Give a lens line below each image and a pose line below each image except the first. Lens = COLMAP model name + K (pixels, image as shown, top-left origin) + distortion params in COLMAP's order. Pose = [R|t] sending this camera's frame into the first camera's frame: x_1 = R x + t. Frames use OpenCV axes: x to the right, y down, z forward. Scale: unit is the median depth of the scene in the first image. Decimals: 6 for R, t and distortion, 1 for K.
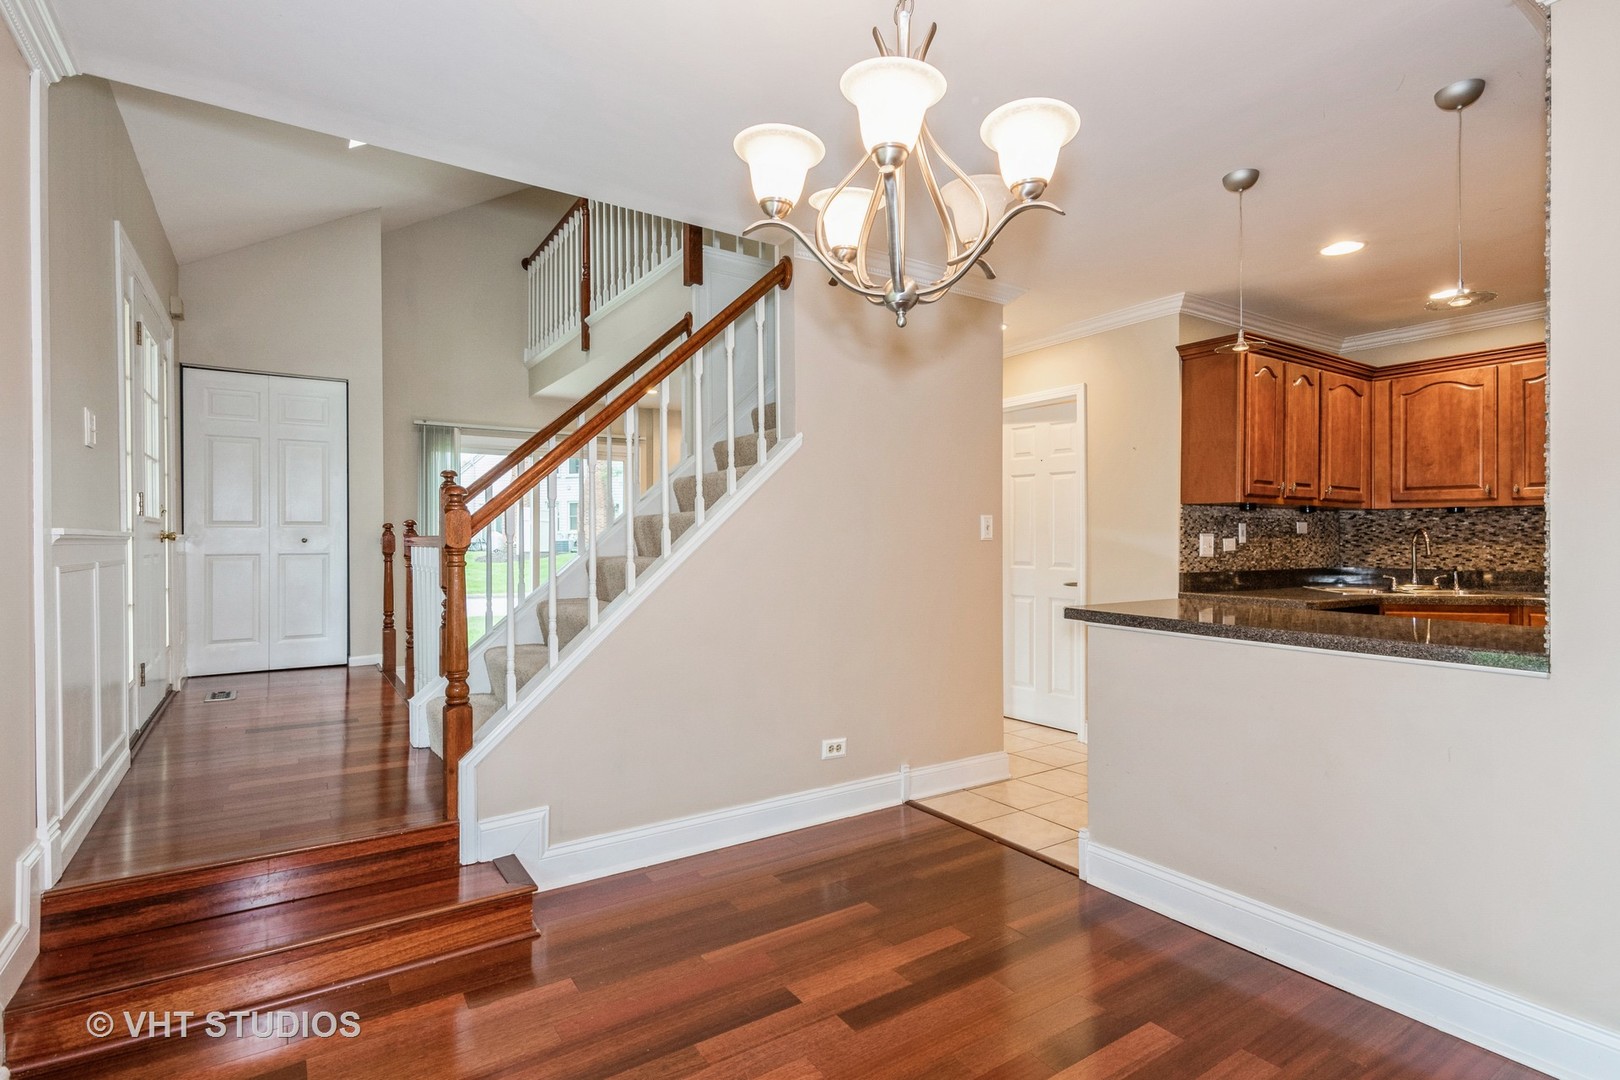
lens RADIAL K [[792.0, 0, 810.0], [0, 792.0, 540.0], [0, 0, 1]] dist [0.000339, -0.000110]
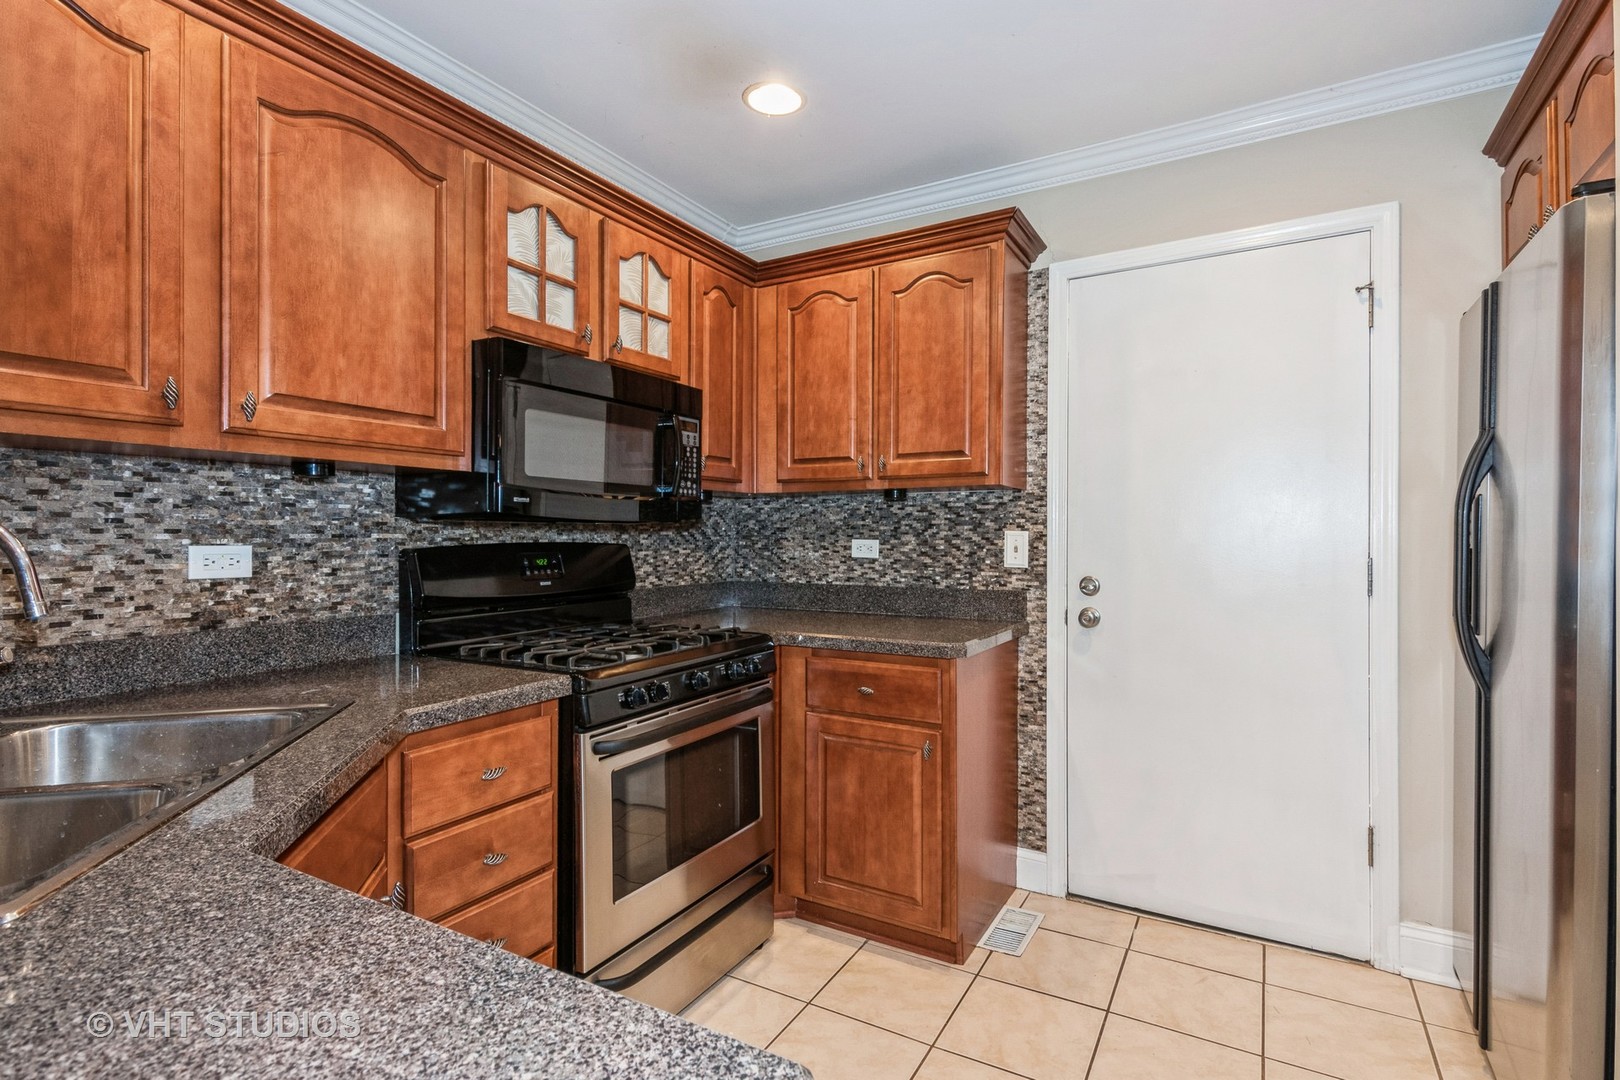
lens RADIAL K [[792.0, 0, 810.0], [0, 792.0, 540.0], [0, 0, 1]] dist [0.000339, -0.000110]
pose [[-0.447865, -0.004313, 0.894091, 0.444423], [0.004050, 0.999968, 0.006853, -0.005589], [-0.894092, 0.006690, -0.447834, 0.882907]]
